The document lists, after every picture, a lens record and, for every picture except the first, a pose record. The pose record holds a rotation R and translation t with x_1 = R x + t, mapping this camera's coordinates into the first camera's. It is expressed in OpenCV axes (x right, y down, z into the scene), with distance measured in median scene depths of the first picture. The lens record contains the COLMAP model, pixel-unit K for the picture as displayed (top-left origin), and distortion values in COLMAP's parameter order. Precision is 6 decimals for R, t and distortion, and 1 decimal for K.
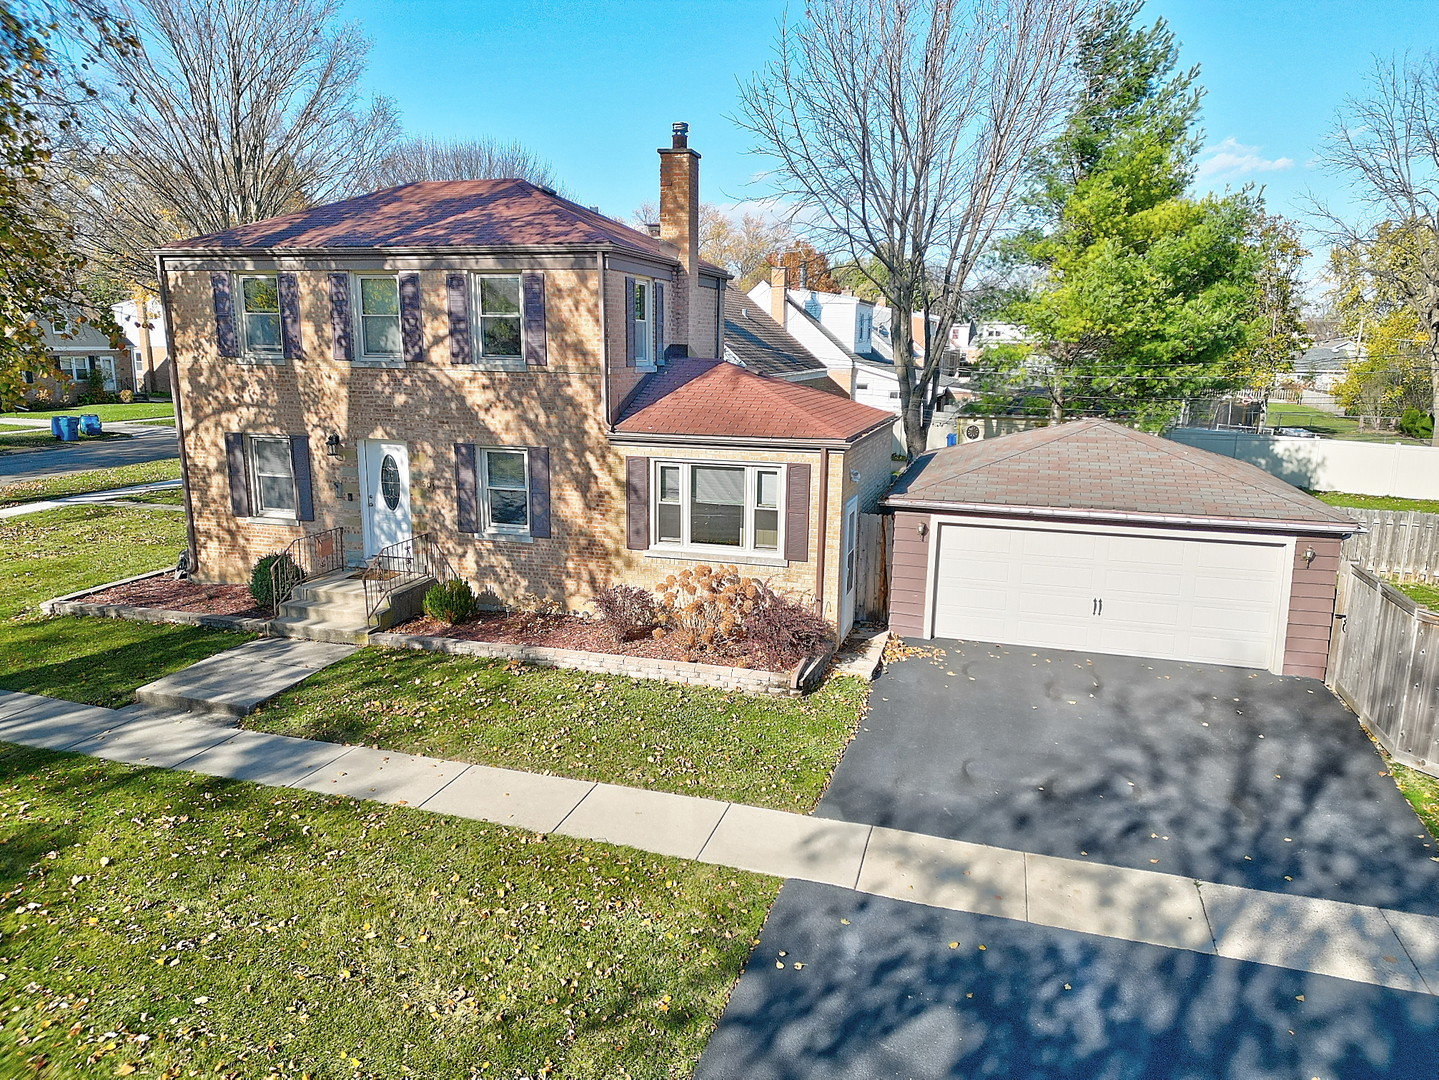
lens RADIAL K [[996.3, 0, 719.5], [0, 996.3, 540.0], [0, 0, 1]] dist [0.117719, -0.160526]
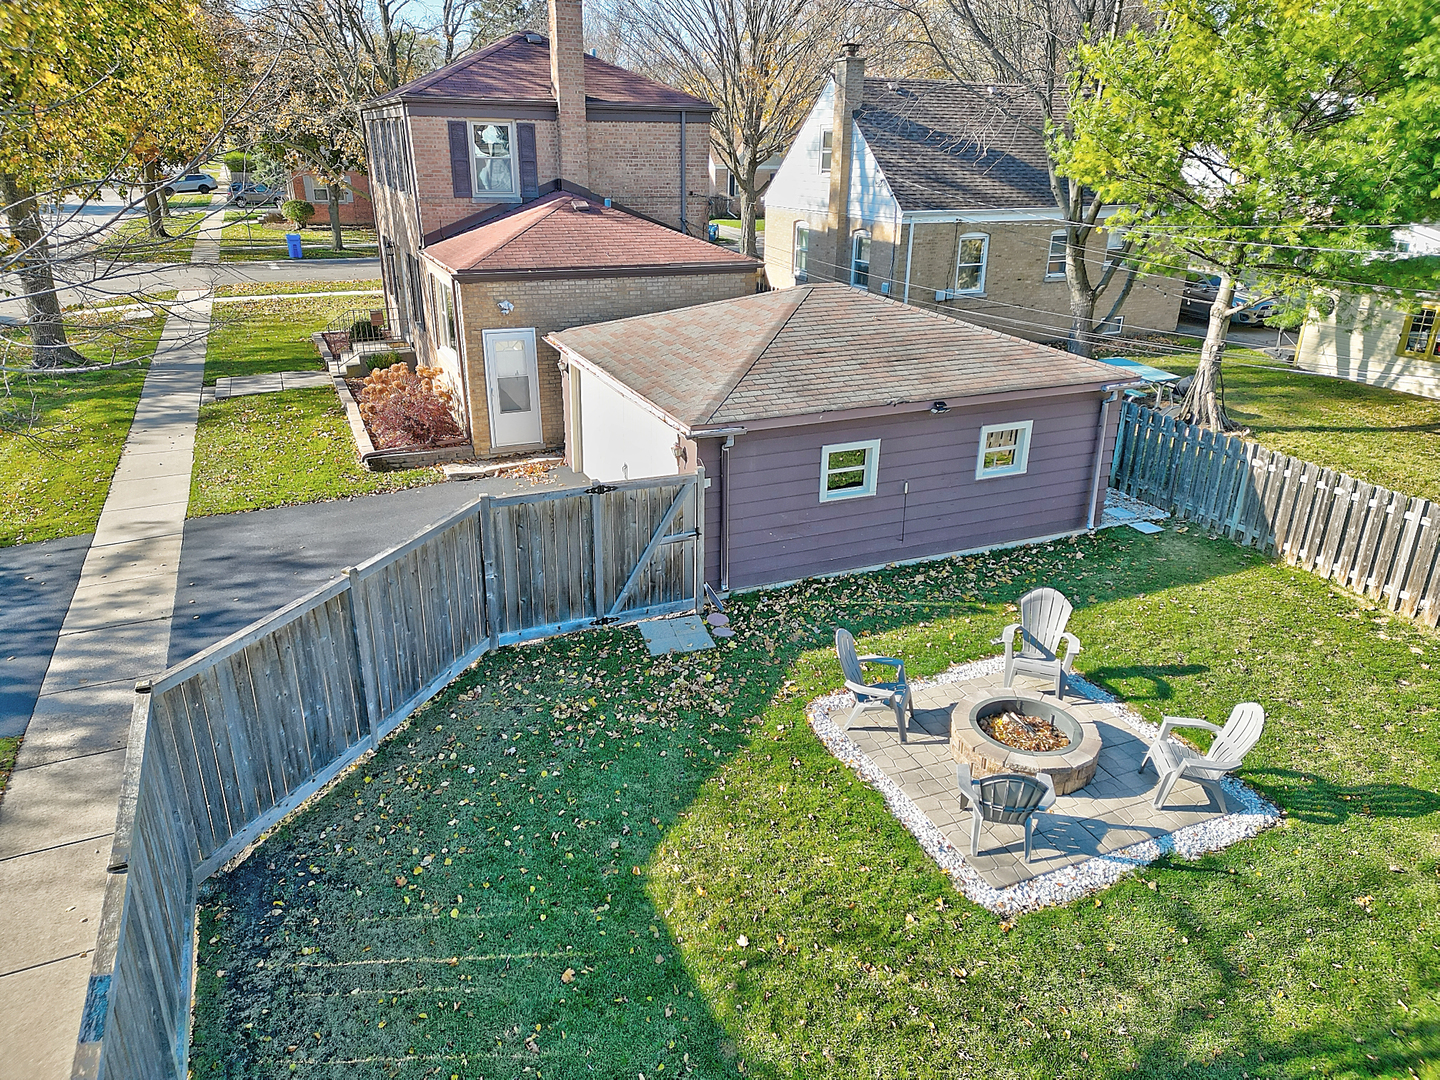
lens RADIAL K [[997.0, 0, 720.0], [0, 997.0, 540.0], [0, 0, 1]] dist [0.117719, -0.160526]
pose [[0.653848, 0.279357, -0.703166, 1.768984], [-0.151179, 0.958840, 0.240357, -0.186956], [0.741369, -0.050854, 0.669168, 0.598062]]
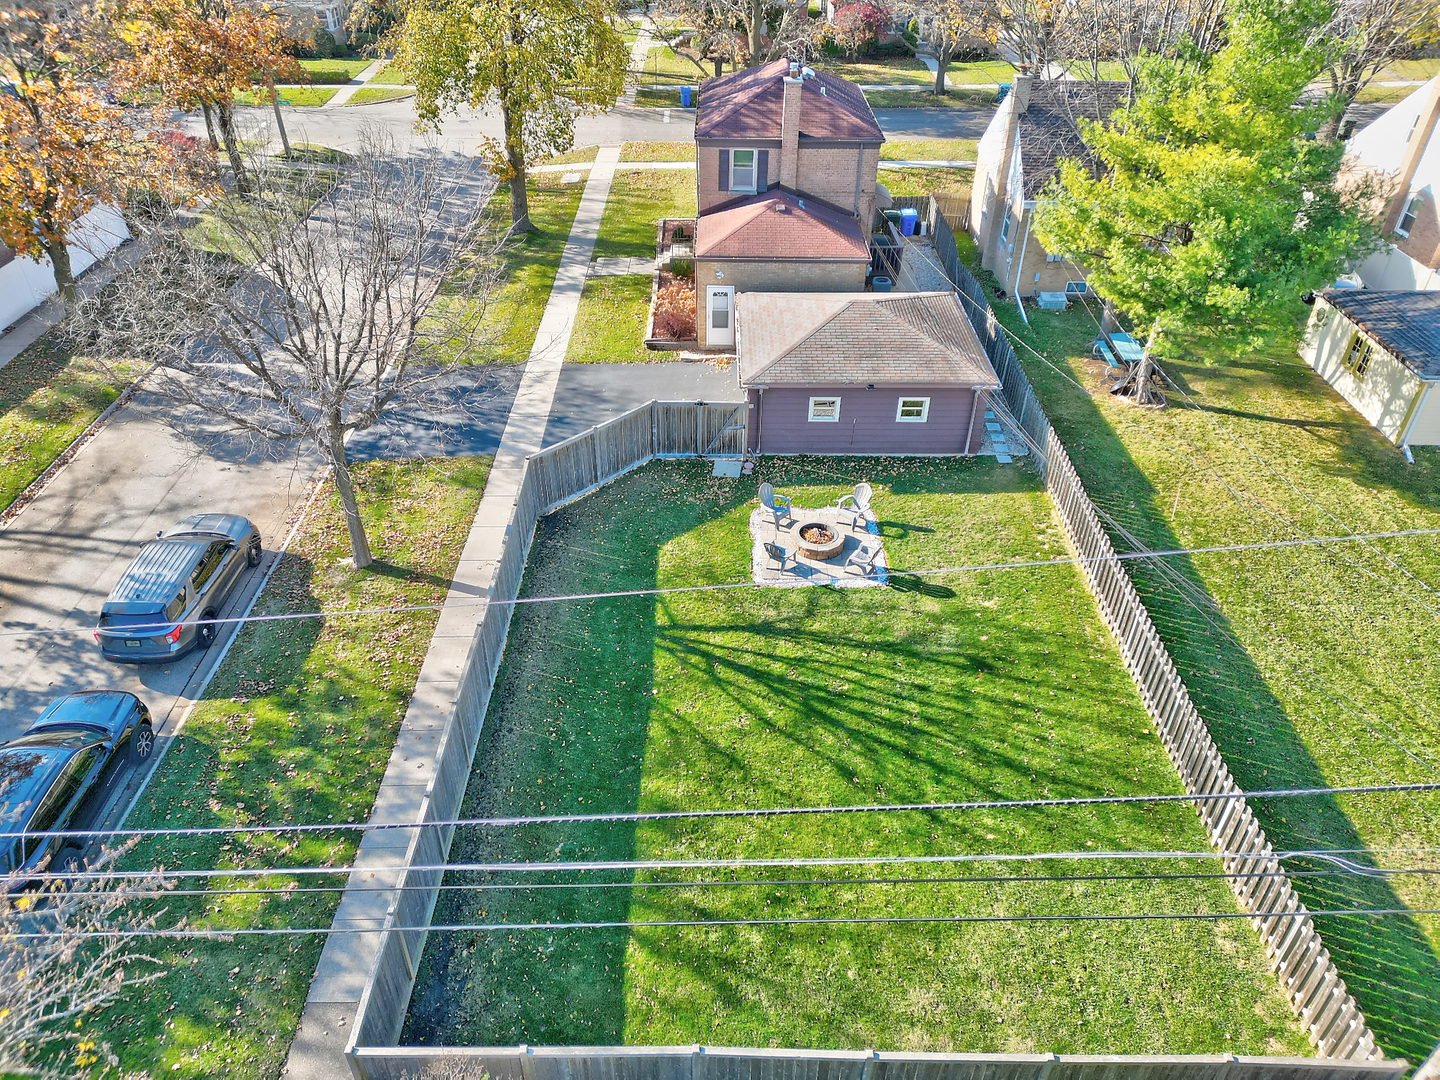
lens RADIAL K [[997.0, 0, 720.0], [0, 997.0, 540.0], [0, 0, 1]] dist [0.117719, -0.160526]
pose [[0.297470, 0.555547, -0.776453, 3.215025], [-0.193363, 0.831471, 0.520832, -1.074800], [0.934945, -0.004794, 0.354760, 0.333461]]
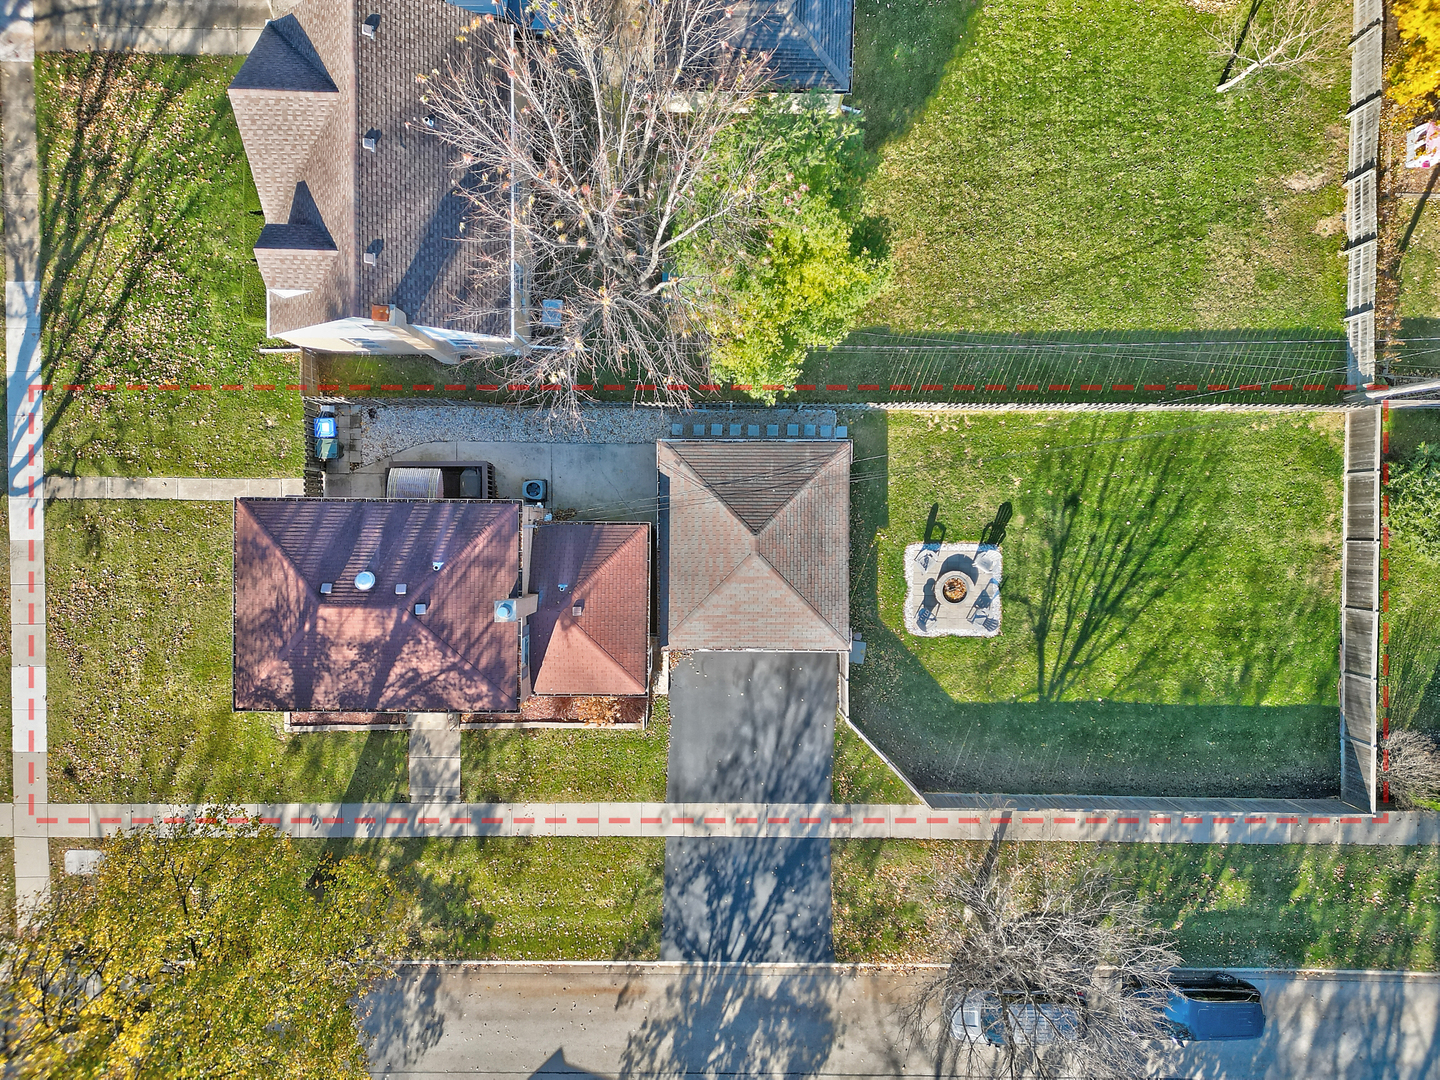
lens RADIAL K [[997.0, 0, 720.0], [0, 997.0, 540.0], [0, 0, 1]] dist [0.117719, -0.160526]
pose [[0.957004, -0.289435, -0.019253, 0.655237], [0.072811, 0.175439, 0.981794, -3.399308], [-0.280788, -0.940983, 0.188970, 1.187175]]
